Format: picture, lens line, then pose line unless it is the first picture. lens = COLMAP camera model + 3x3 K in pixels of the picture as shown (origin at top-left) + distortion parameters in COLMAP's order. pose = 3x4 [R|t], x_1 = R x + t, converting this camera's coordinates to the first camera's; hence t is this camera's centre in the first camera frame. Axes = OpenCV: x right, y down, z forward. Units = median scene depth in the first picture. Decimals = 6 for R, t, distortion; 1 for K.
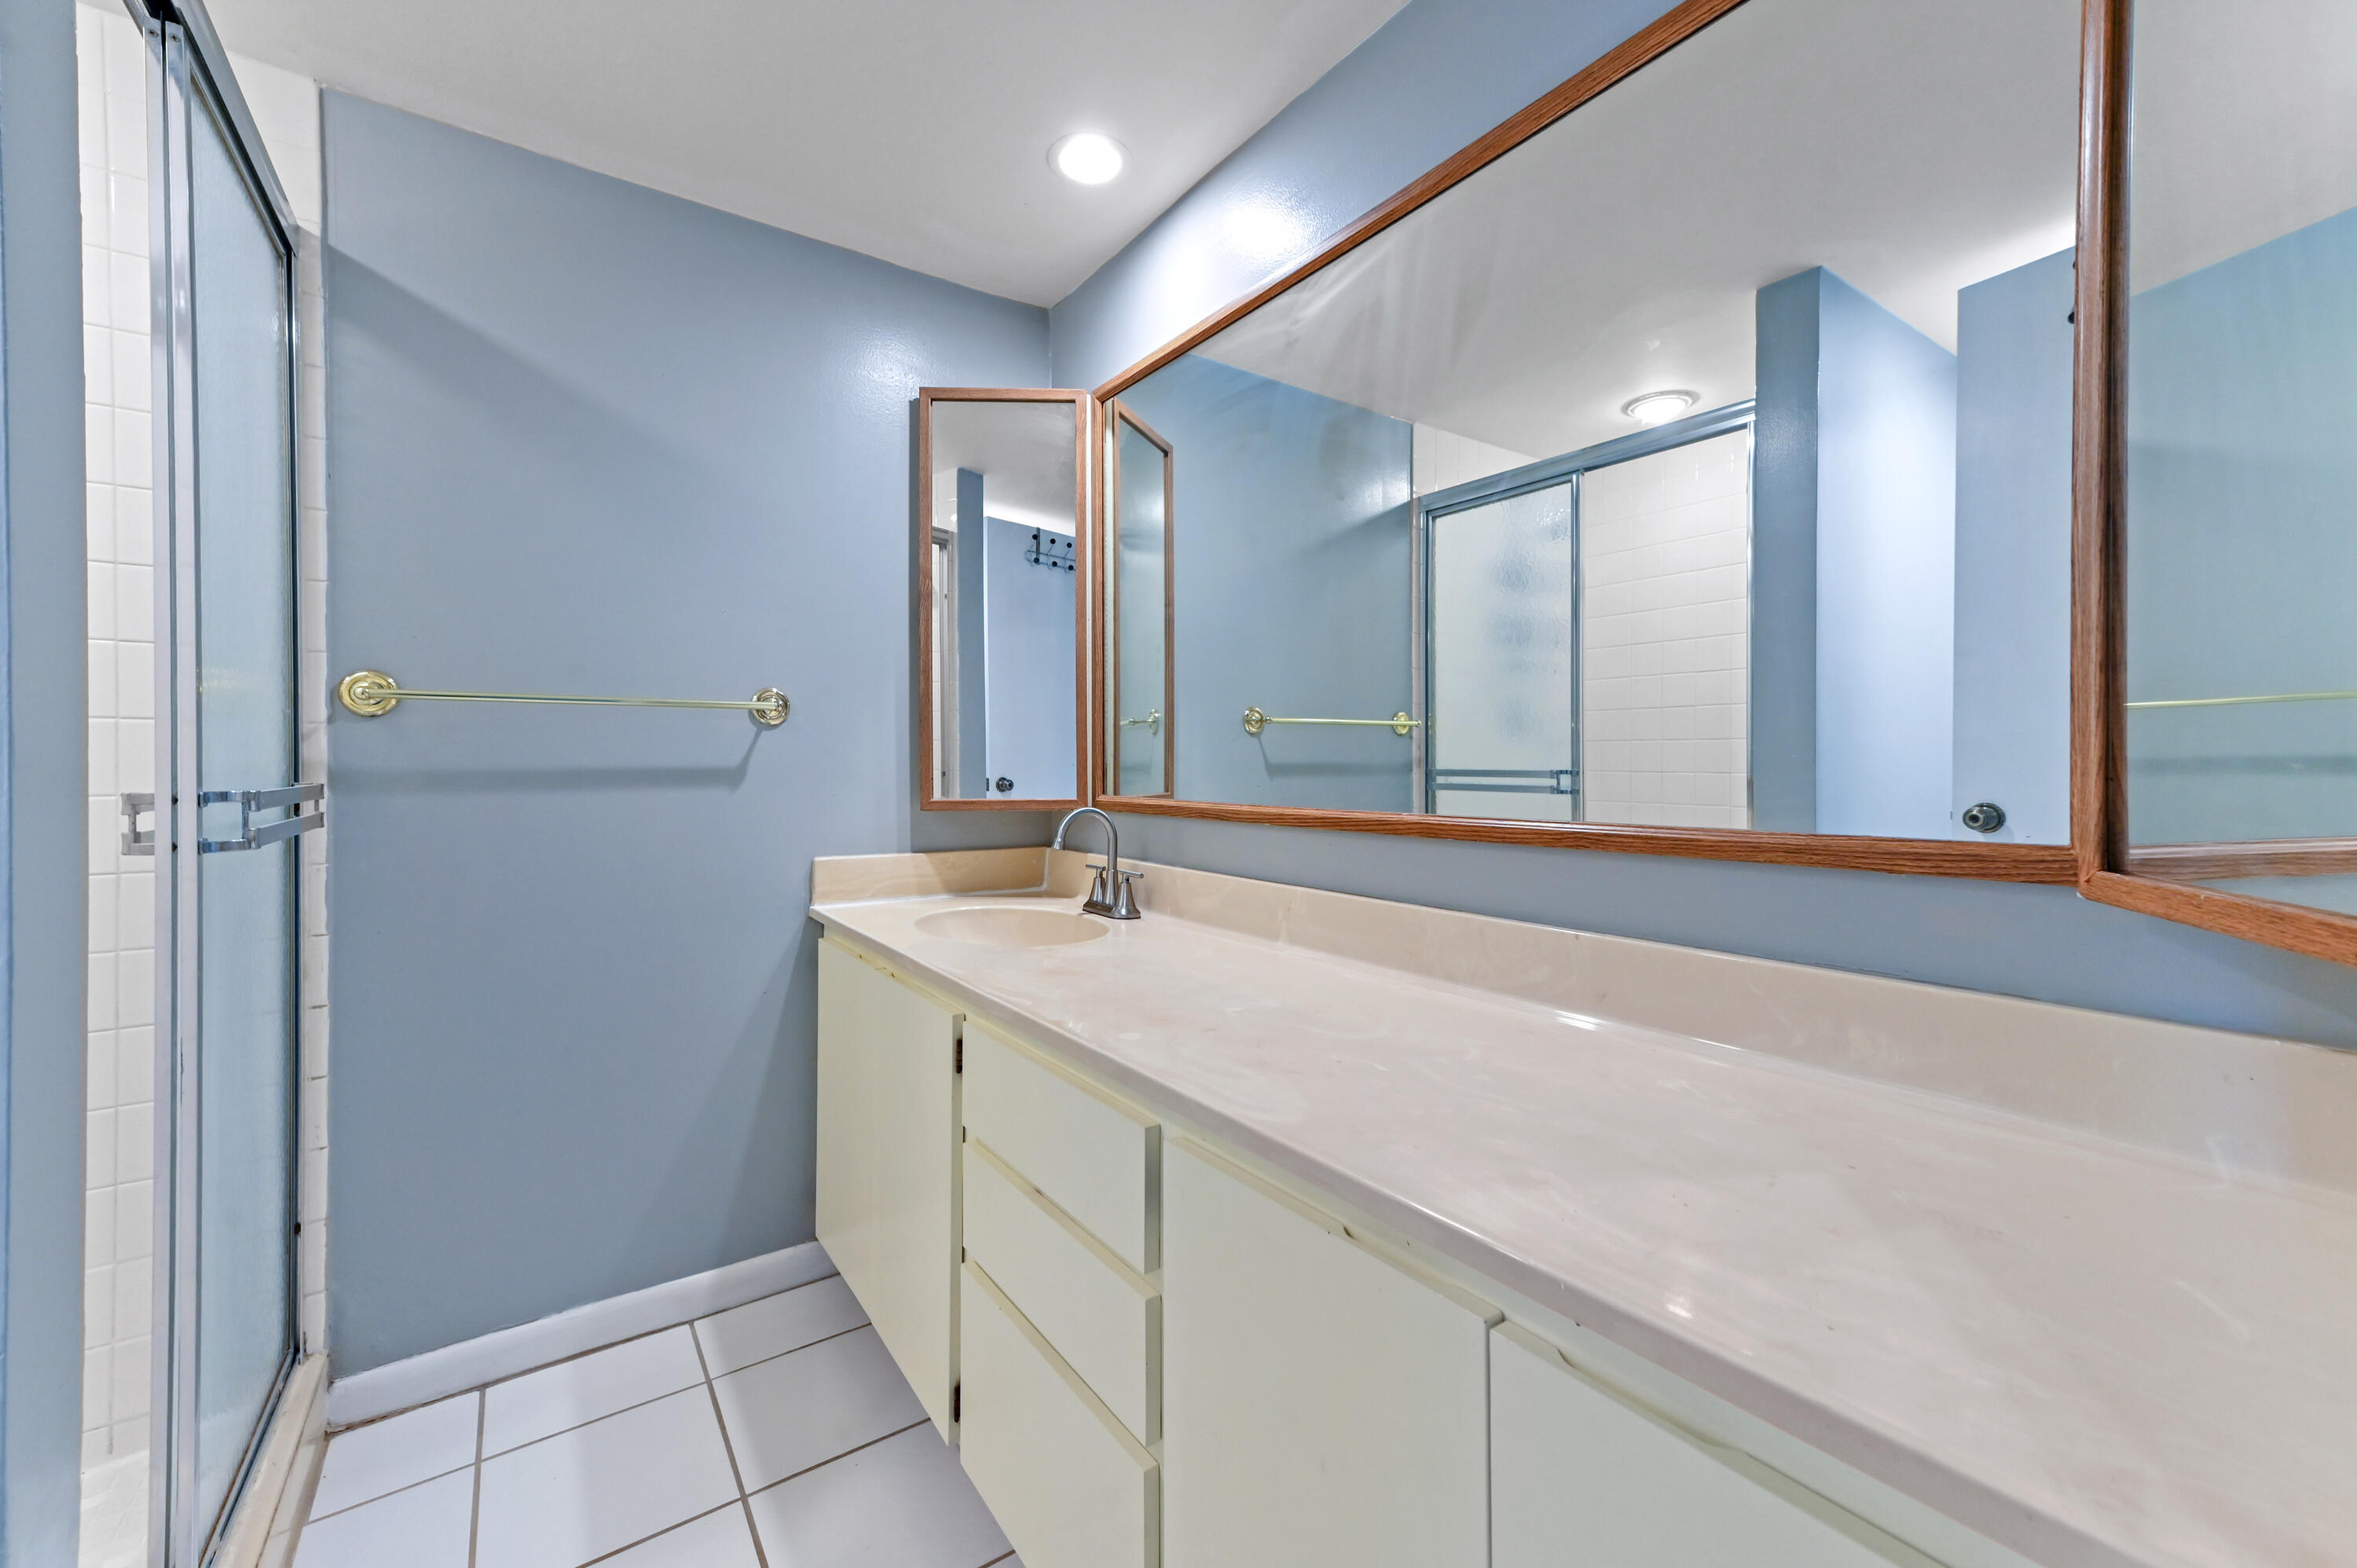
lens RADIAL K [[970.4, 0, 1169.3], [0, 970.4, 751.0], [0, 0, 1]] dist [0.014620, -0.000116]
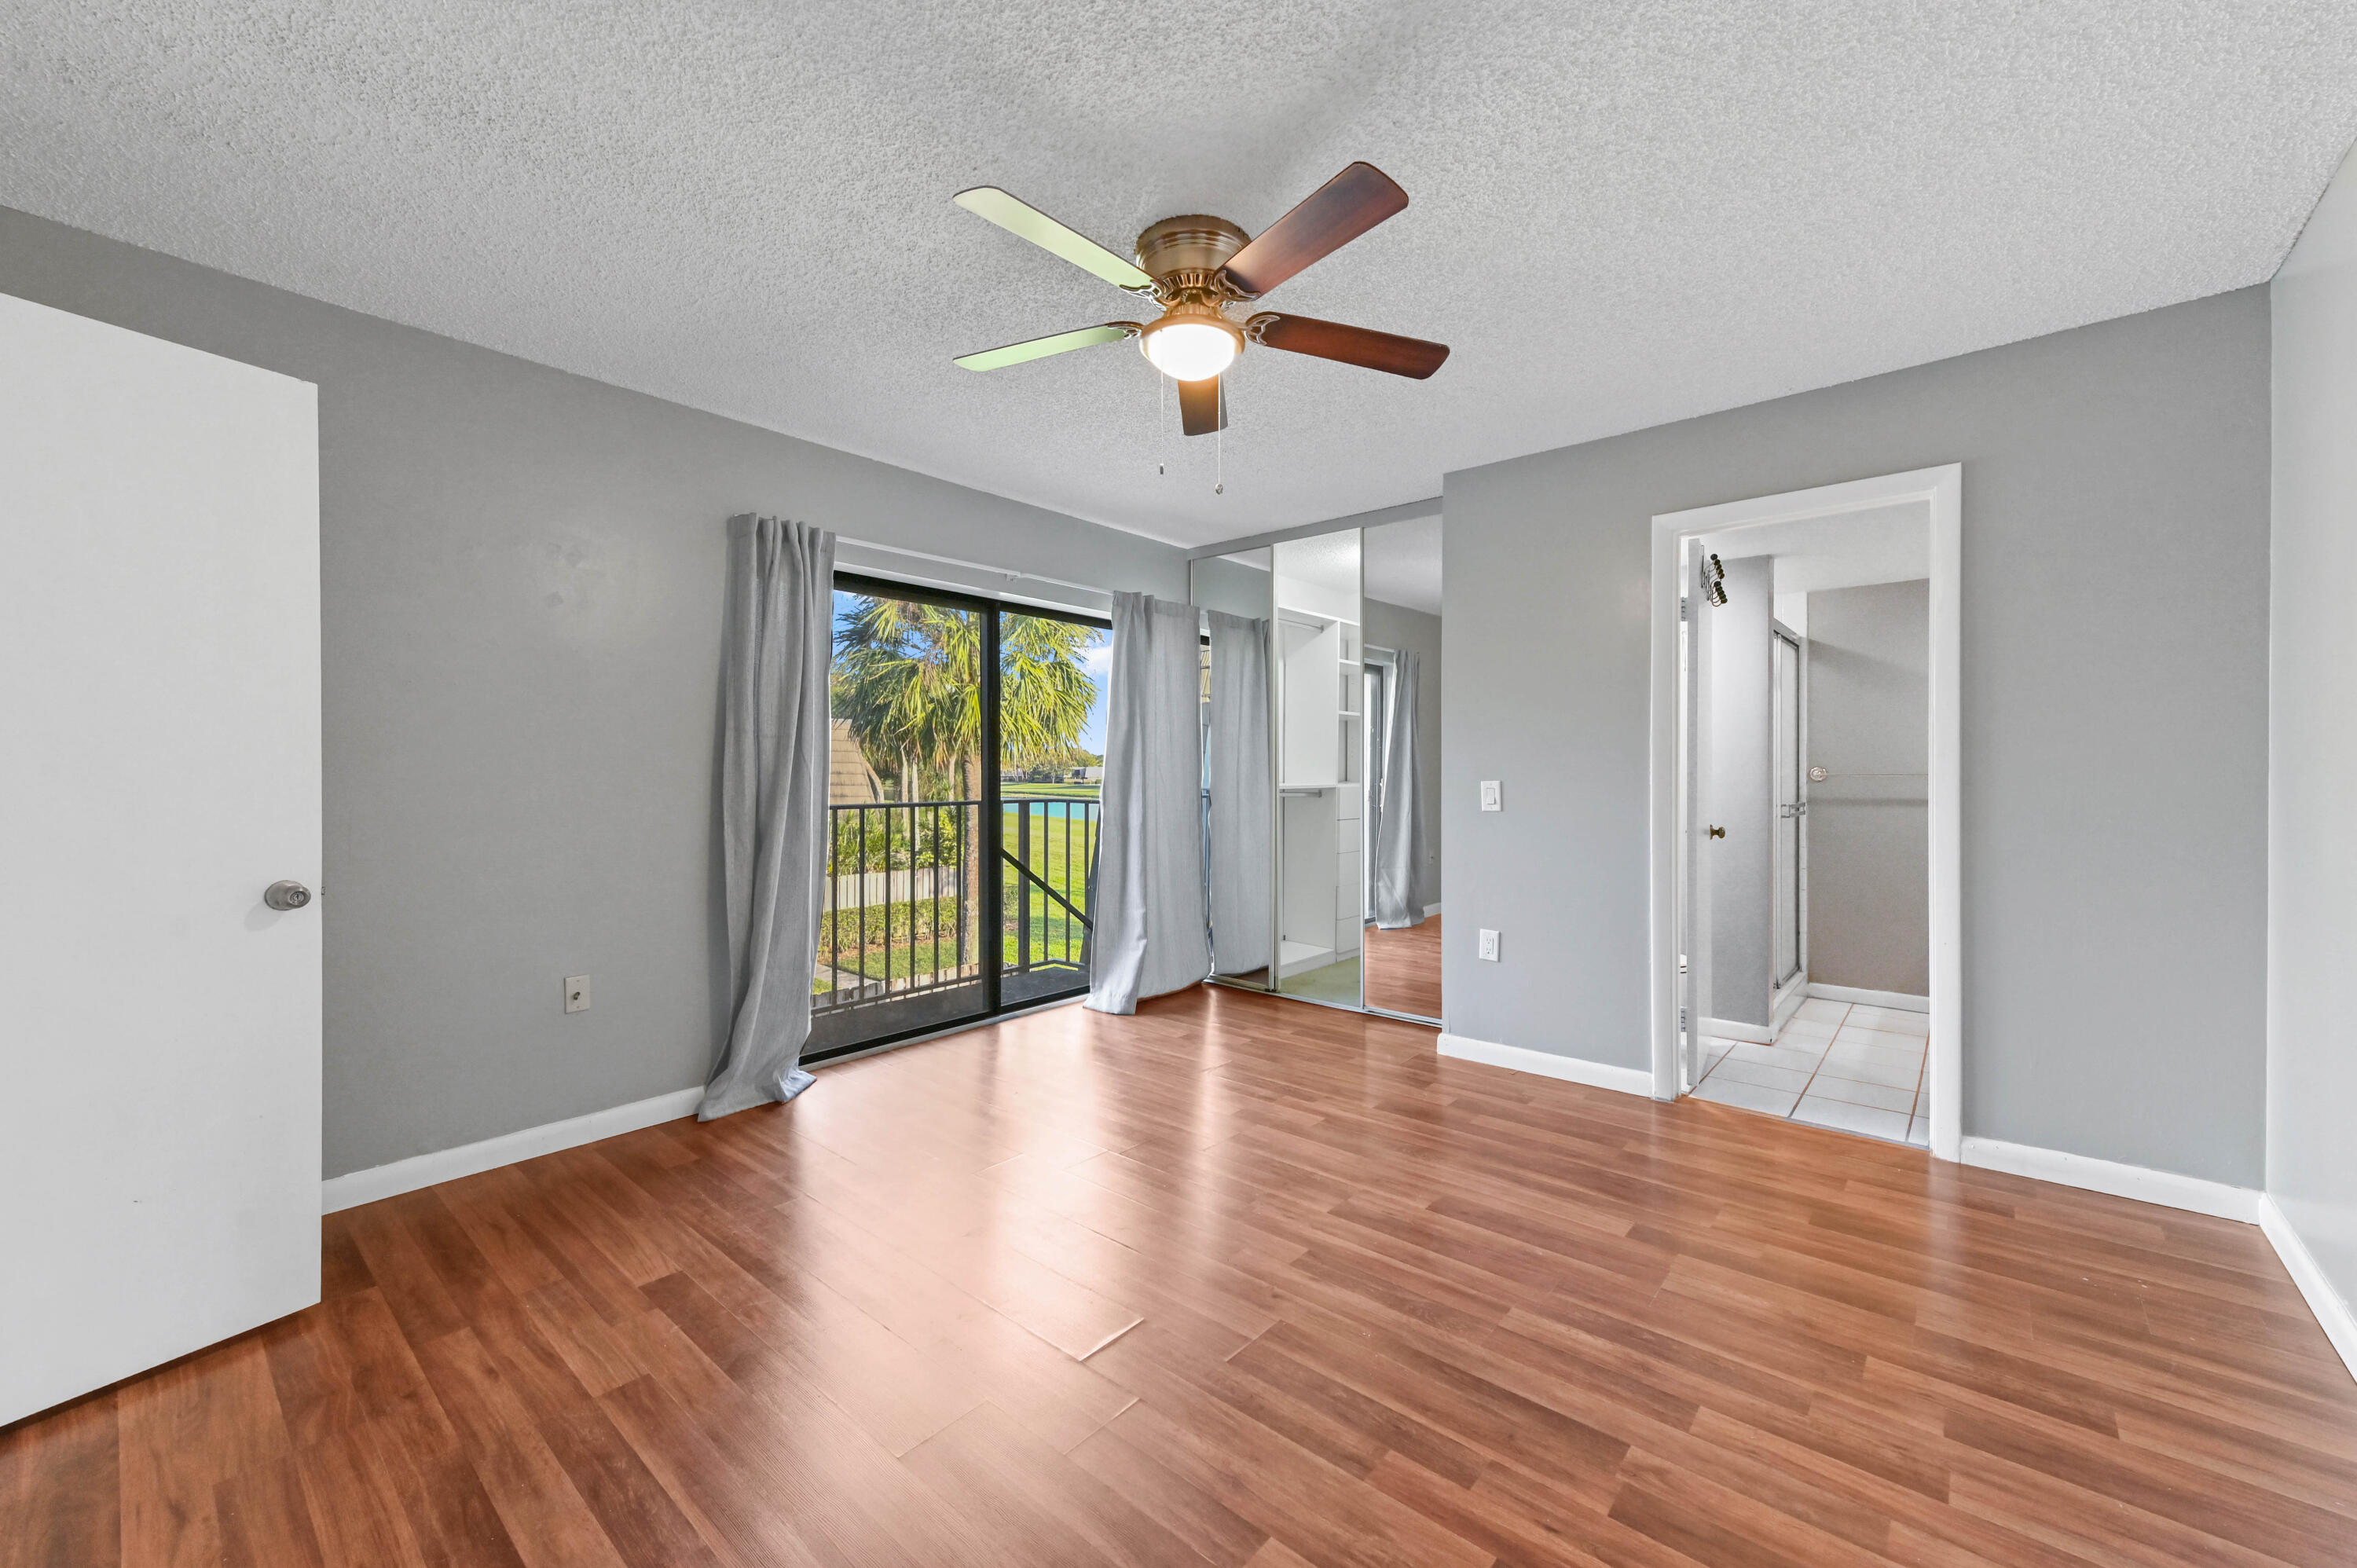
lens RADIAL K [[924.3, 0, 1126.9], [0, 924.3, 780.7], [0, 0, 1]] dist [0.002283, 0.000081]
pose [[0.203768, 0.008209, -0.978985, 1.676255], [0.004838, 0.999944, 0.009392, -0.076753], [0.979007, -0.006650, 0.203717, -1.822887]]
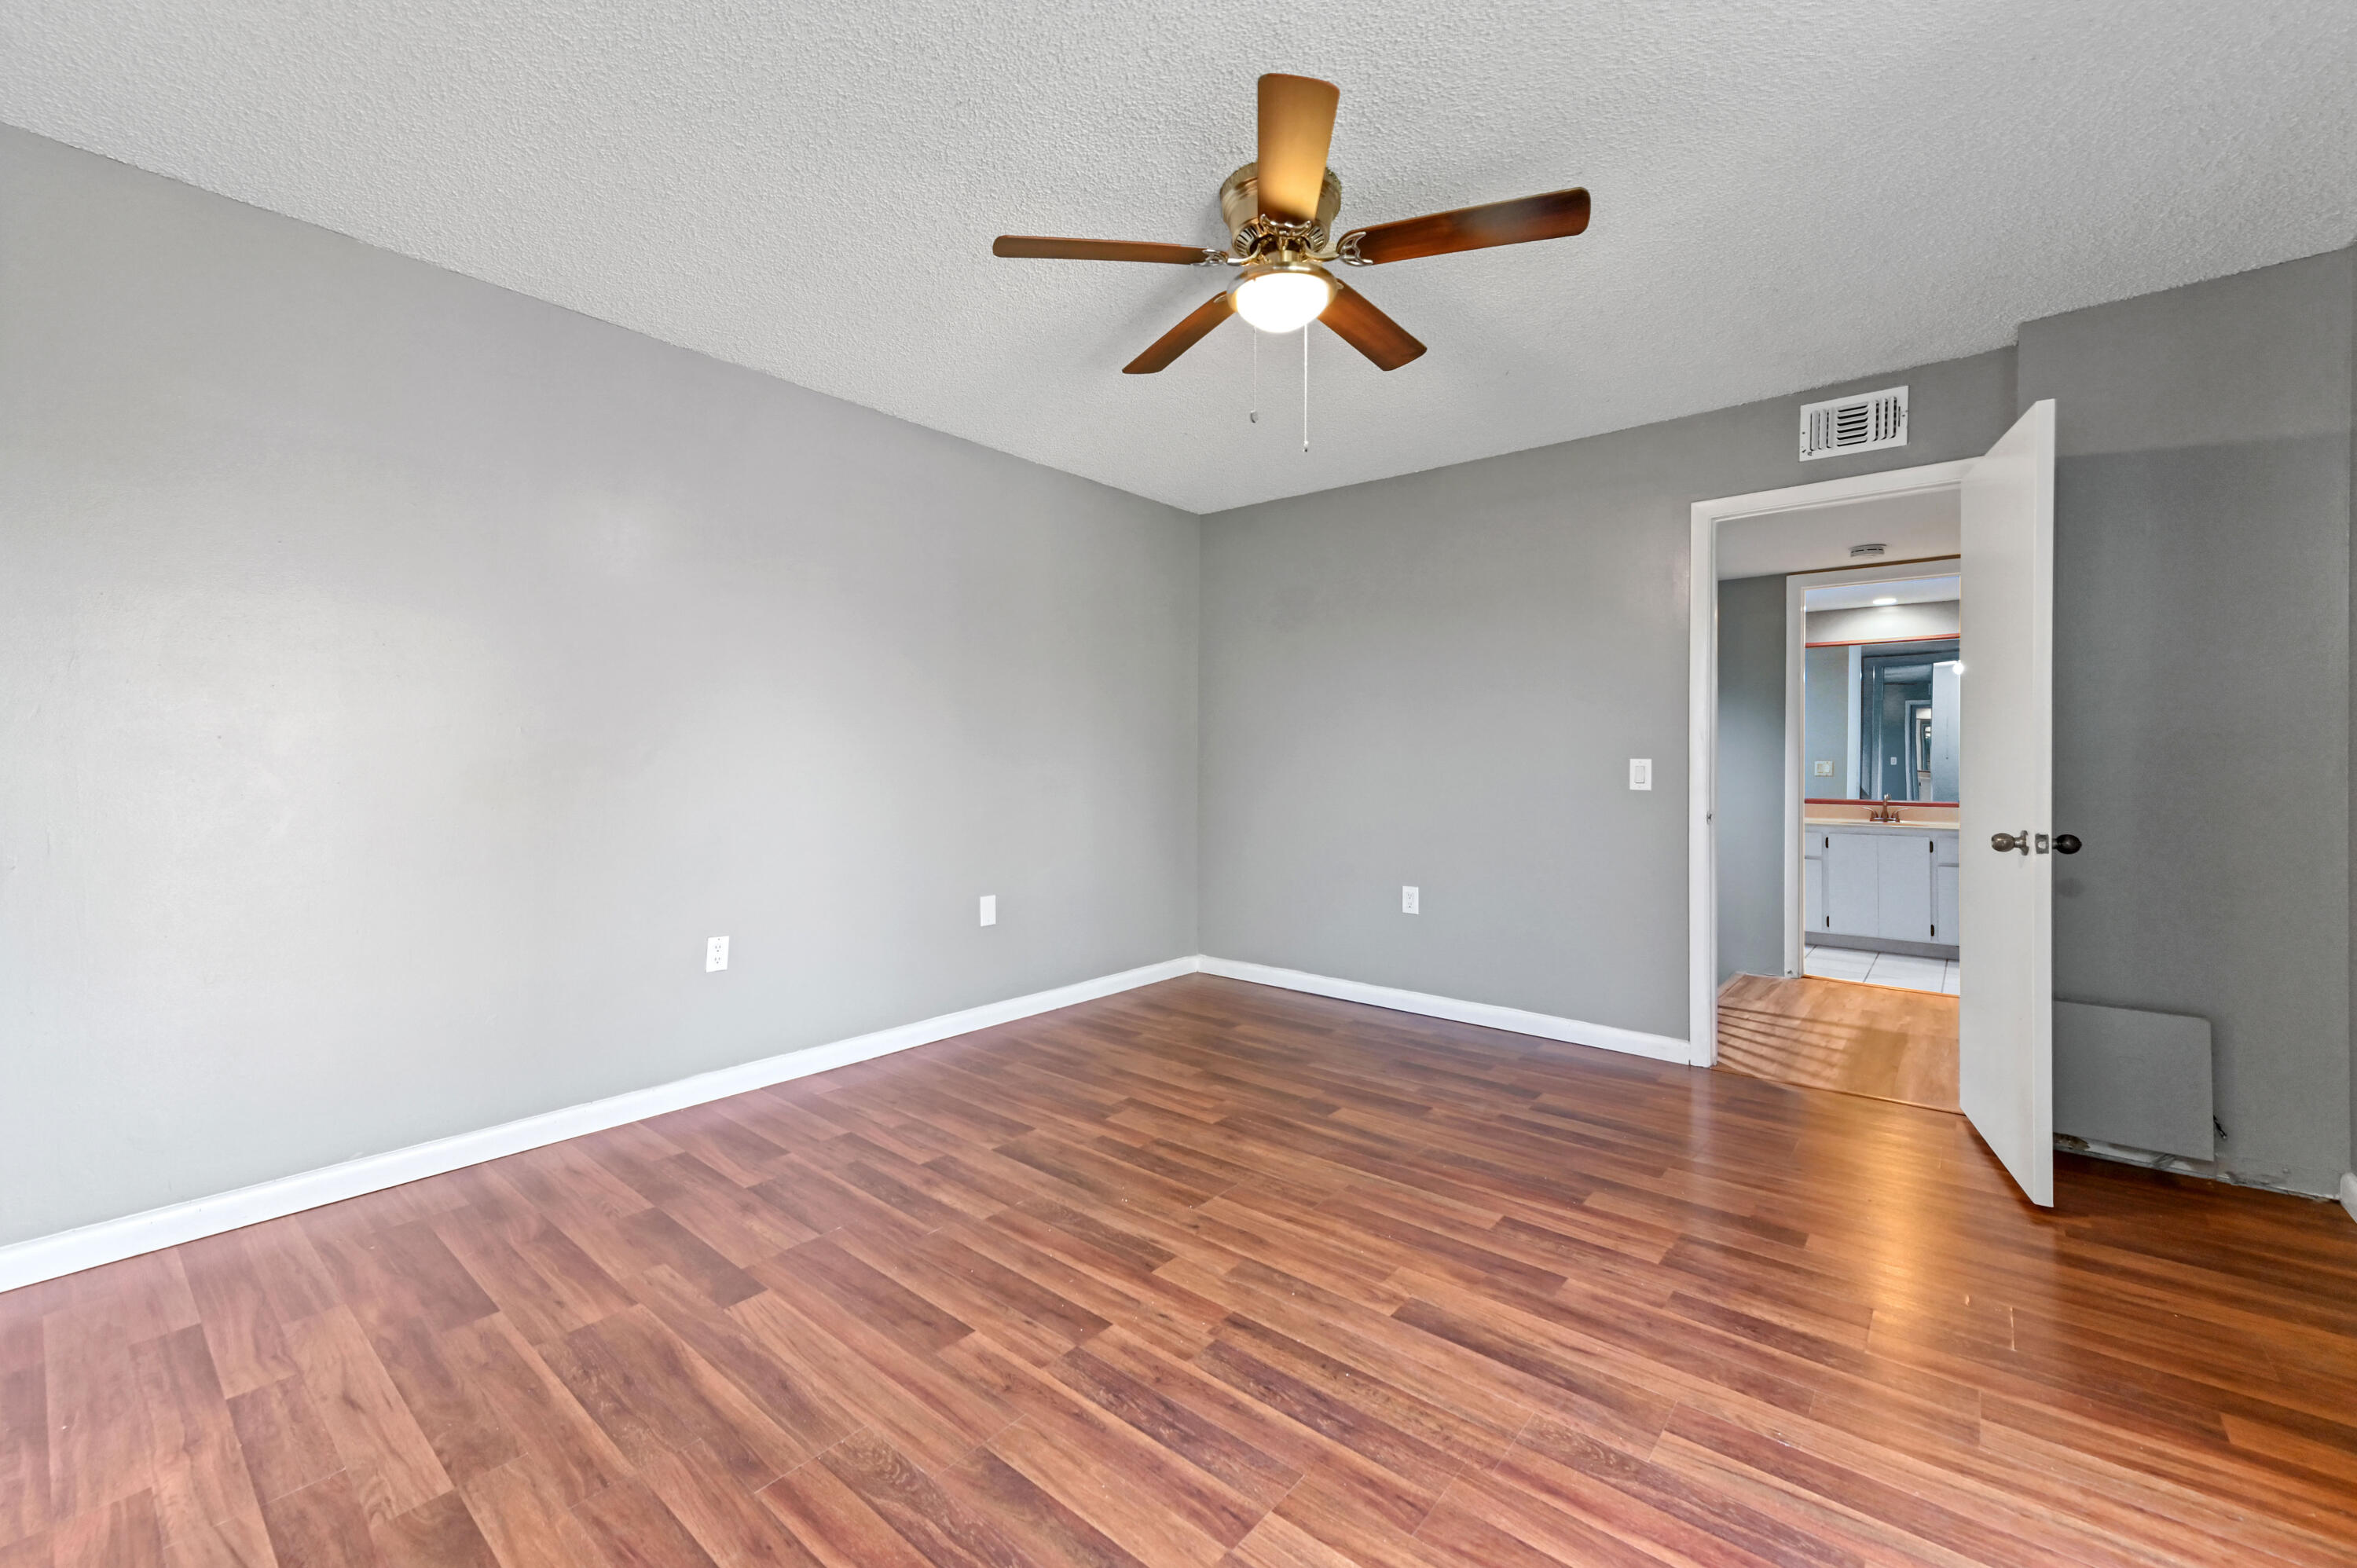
lens RADIAL K [[970.4, 0, 1169.3], [0, 970.4, 751.0], [0, 0, 1]] dist [0.014620, -0.000116]
pose [[-0.266997, 0.011162, 0.963633, -0.981451], [-0.008441, 0.999867, -0.013921, -0.031162], [-0.963661, -0.011851, -0.266867, -0.912442]]
